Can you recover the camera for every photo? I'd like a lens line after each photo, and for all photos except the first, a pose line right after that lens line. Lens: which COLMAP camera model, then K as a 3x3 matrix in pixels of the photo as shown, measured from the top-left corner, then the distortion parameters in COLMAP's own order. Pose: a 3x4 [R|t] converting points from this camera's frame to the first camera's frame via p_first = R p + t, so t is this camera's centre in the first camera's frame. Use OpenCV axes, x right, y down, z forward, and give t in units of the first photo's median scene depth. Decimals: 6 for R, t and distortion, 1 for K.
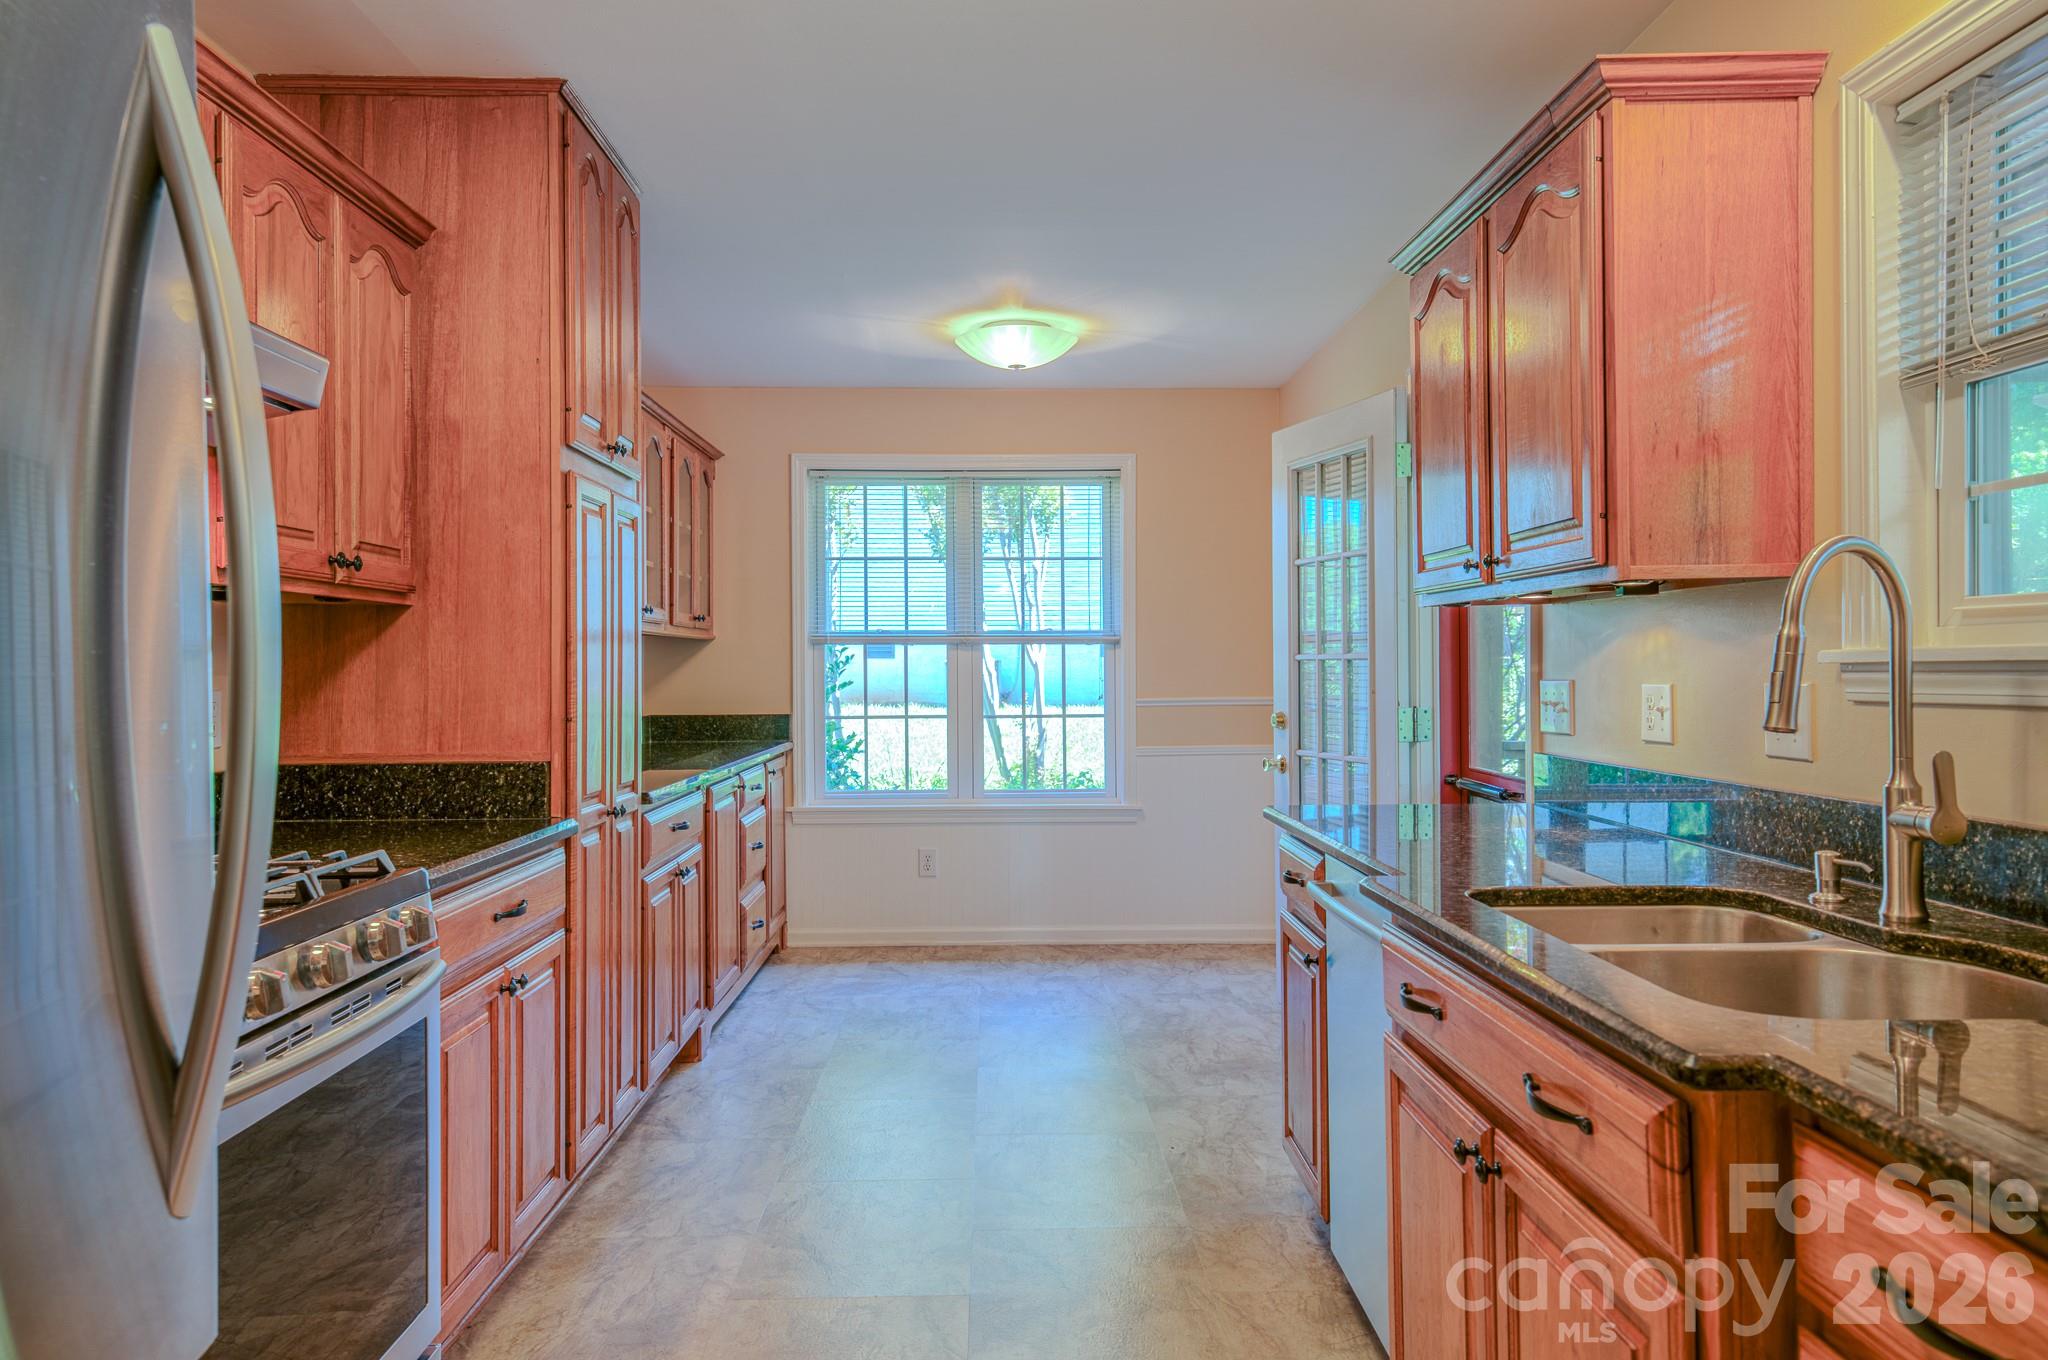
lens RADIAL K [[1320.1, 0, 1008.9], [0, 1320.1, 675.1], [0, 0, 1]] dist [0.025166, 0.001950]
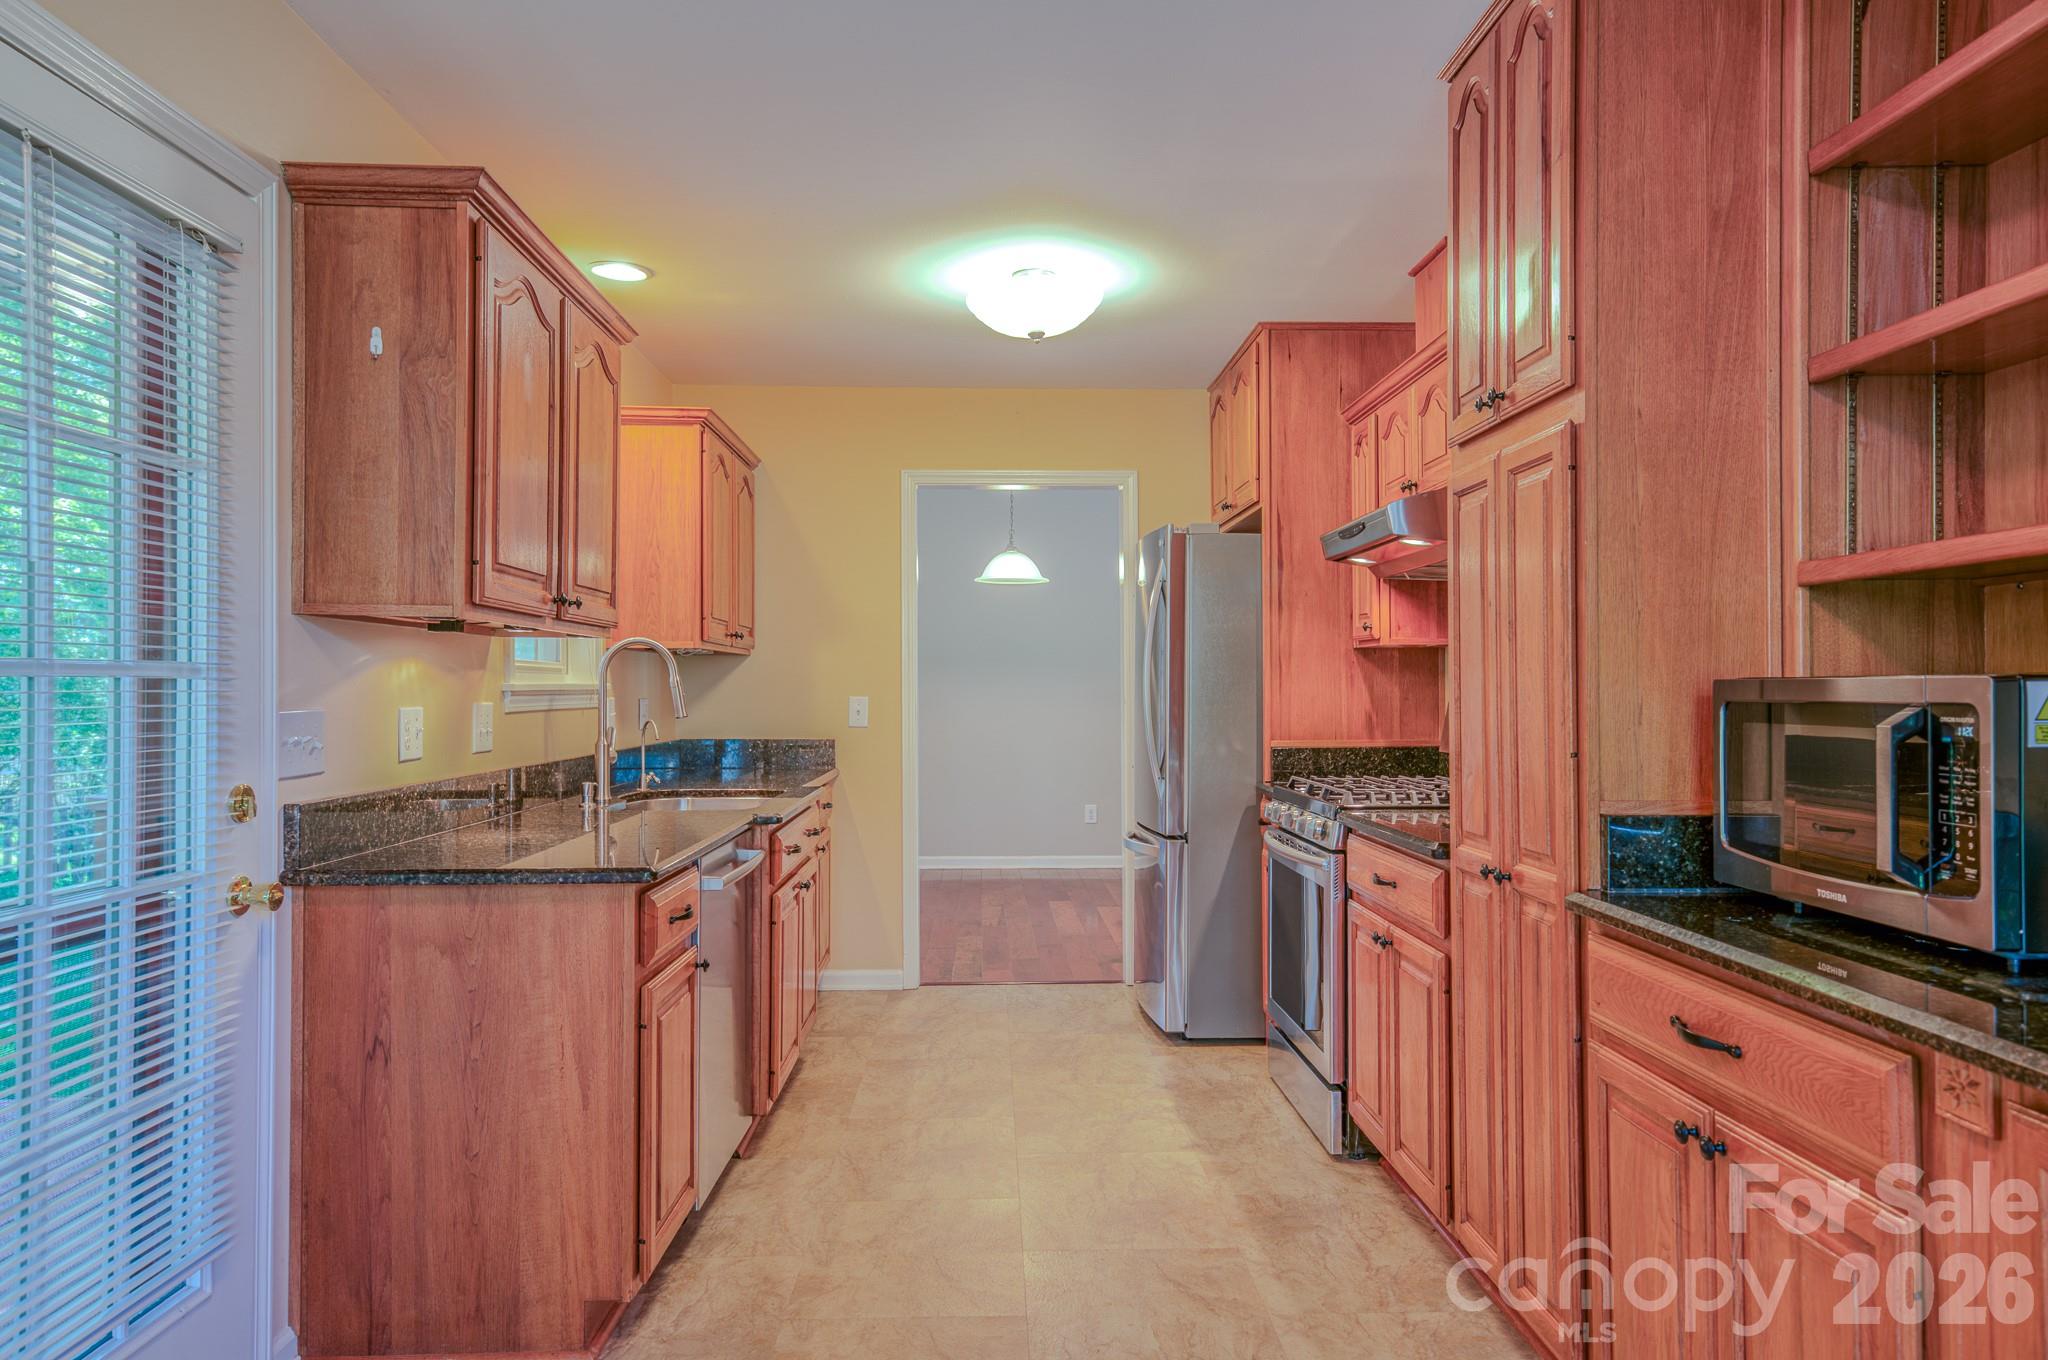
lens RADIAL K [[1320.1, 0, 1008.9], [0, 1320.1, 675.1], [0, 0, 1]] dist [0.025166, 0.001950]
pose [[-0.999955, 0.009338, -0.001520, -0.020028], [0.009348, 0.999930, -0.007261, -0.008941], [0.001452, -0.007275, -0.999972, 2.040376]]
